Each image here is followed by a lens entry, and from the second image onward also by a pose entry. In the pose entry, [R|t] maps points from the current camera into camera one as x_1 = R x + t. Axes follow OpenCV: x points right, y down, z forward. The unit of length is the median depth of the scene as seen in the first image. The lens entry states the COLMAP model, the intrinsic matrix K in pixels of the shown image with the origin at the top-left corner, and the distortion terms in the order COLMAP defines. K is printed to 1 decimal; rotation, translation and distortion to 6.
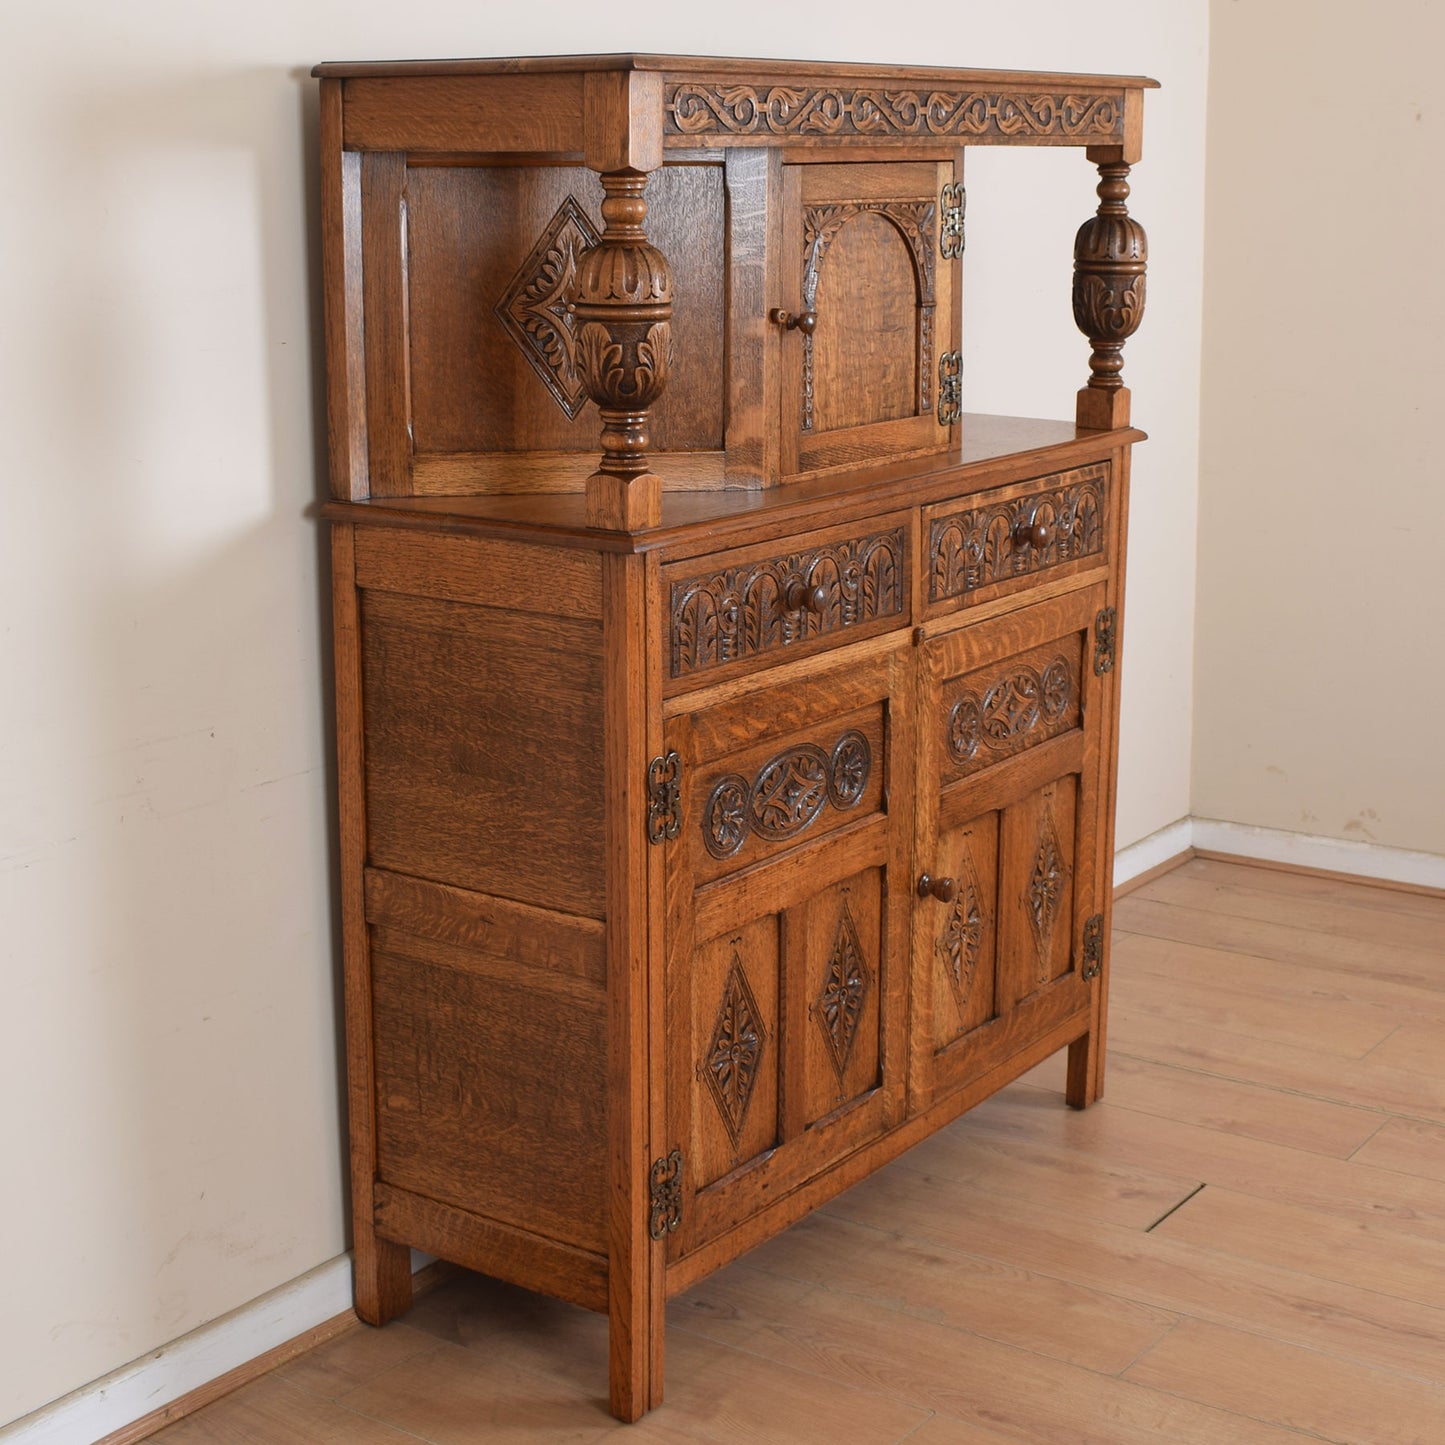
lens RADIAL K [[2458.5, 0, 686.8], [0, 2458.5, 643.8], [0, 0, 1]] dist [-0.076096, -0.122592]
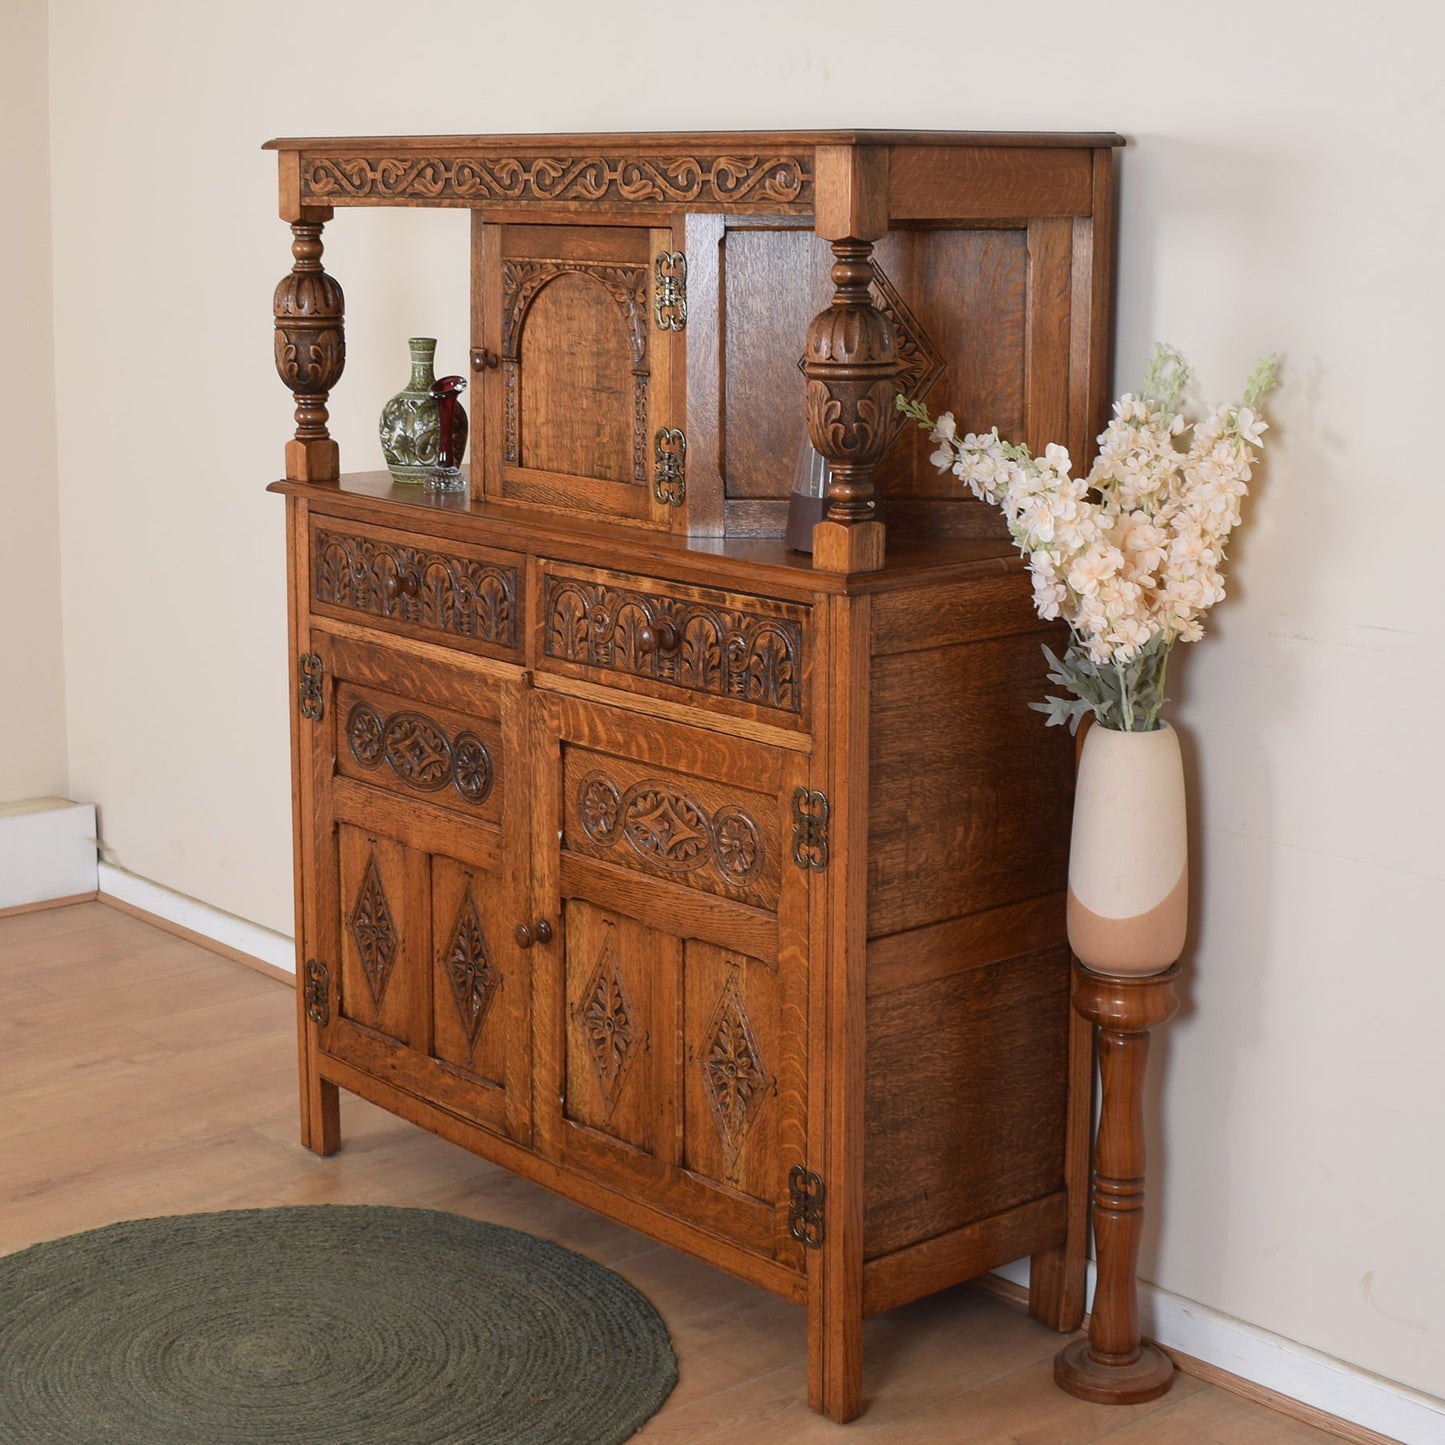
lens RADIAL K [[2608.3, 0, 692.3], [0, 2608.3, 638.6], [0, 0, 1]] dist [-0.071569, -0.097642]
pose [[-0.234831, 0.169191, -0.957198, 1.151674], [-0.203880, 0.954258, 0.218690, -0.280021], [0.950414, 0.246508, -0.189594, 1.295010]]
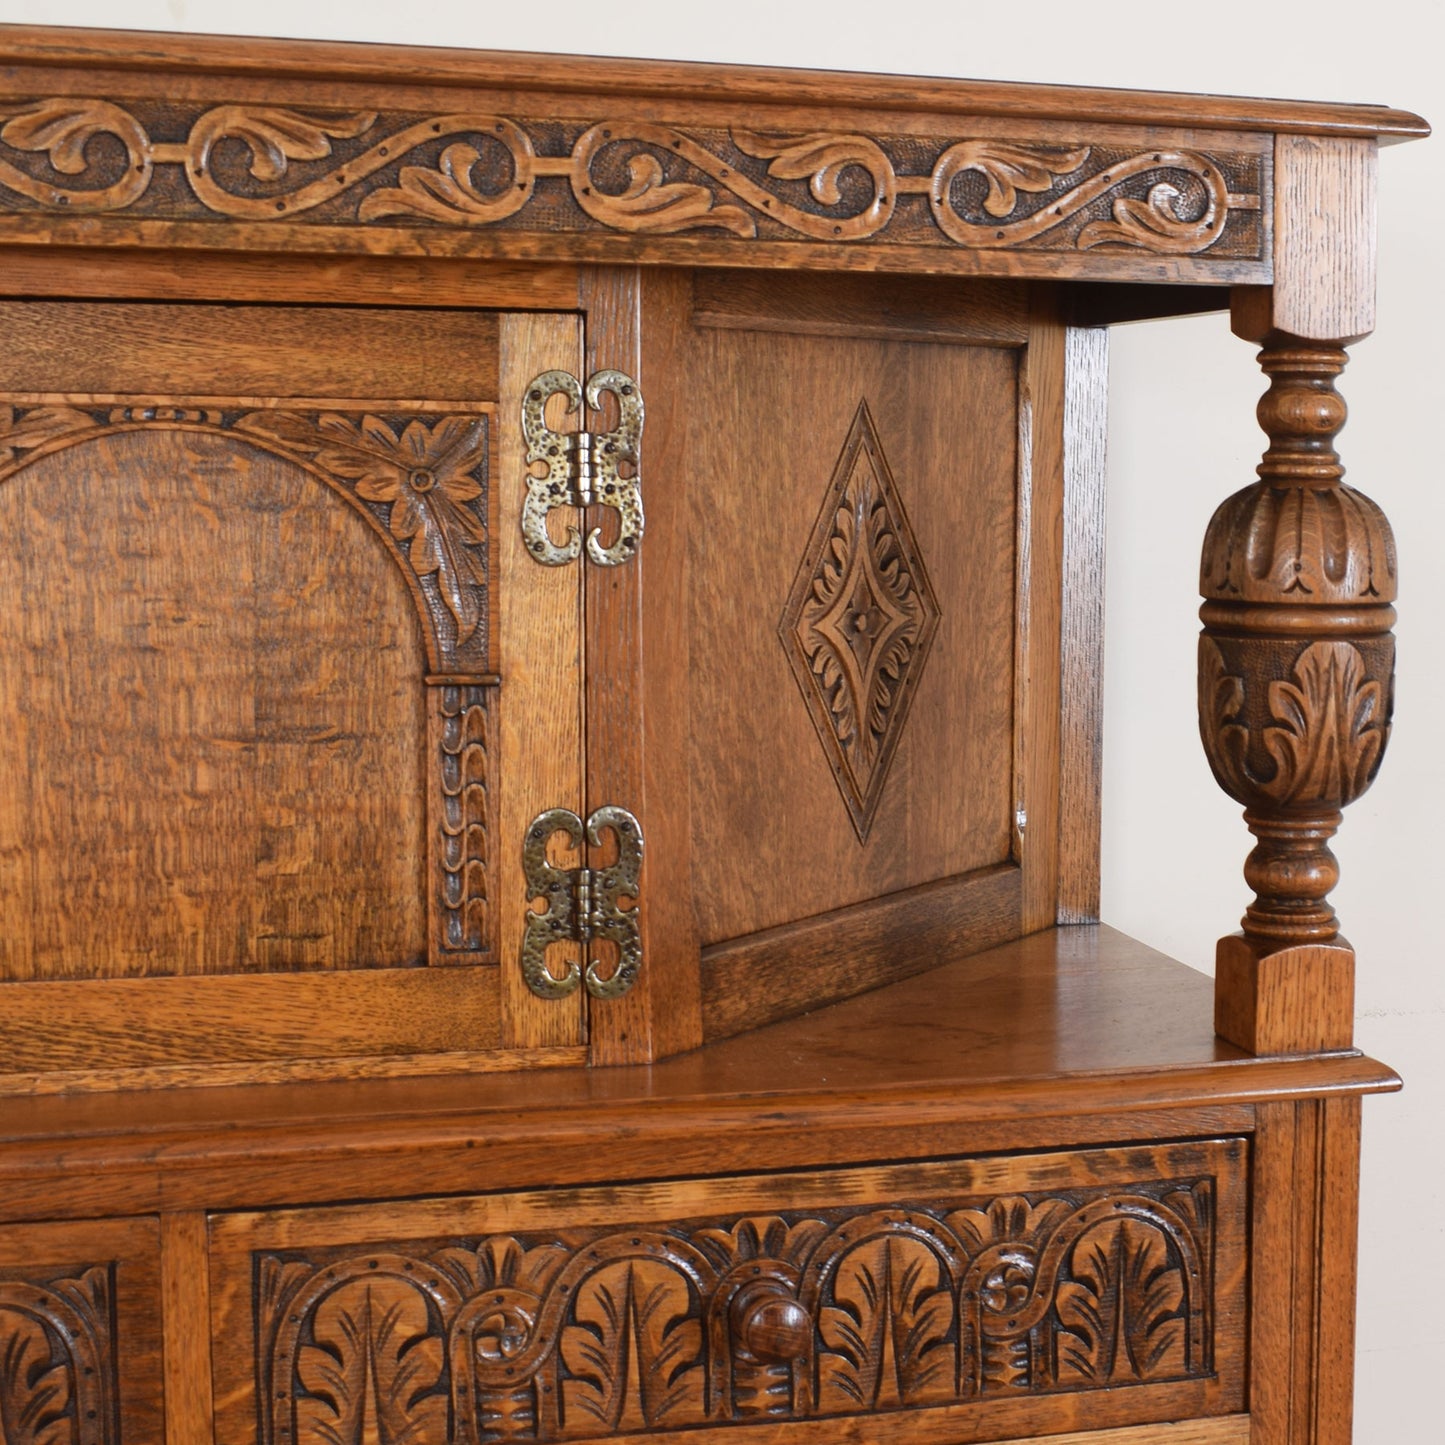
lens RADIAL K [[2714.2, 0, 1066.1], [0, 2714.2, 669.2], [0, 0, 1]] dist [-0.083913, -0.006455]
pose [[0.823722, 0.053868, -0.564429, 0.431737], [-0.130388, 0.986794, -0.096110, -0.116477], [0.551797, 0.152763, 0.819868, 0.735636]]
